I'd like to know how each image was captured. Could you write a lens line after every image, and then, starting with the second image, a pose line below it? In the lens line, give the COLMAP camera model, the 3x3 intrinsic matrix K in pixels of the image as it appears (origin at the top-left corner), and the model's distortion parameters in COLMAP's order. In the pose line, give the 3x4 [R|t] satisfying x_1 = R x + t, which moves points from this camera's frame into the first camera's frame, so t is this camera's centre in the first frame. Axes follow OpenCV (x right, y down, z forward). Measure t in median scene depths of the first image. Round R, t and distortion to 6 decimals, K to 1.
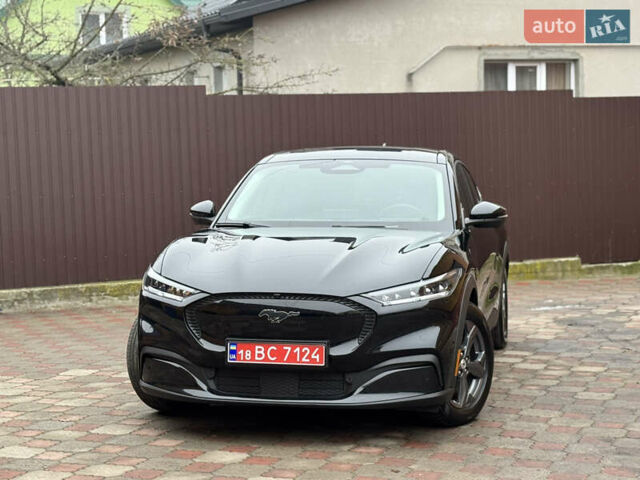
lens RADIAL K [[1270.7, 0, 320.0], [0, 1270.7, 240.0], [0, 0, 1]] dist [-0.021787, 1.540529]
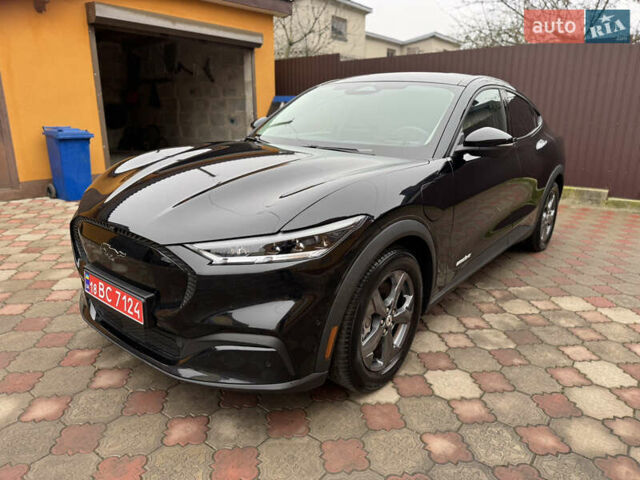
lens RADIAL K [[444.8, 0, 322.0], [0, 444.8, 241.2], [0, 0, 1]] dist [0.049449, -0.062651]
pose [[0.891951, 0.155092, -0.424699, 0.203138], [-0.055906, 0.969950, 0.236793, -0.024035], [0.448662, -0.187465, 0.873819, 0.766295]]
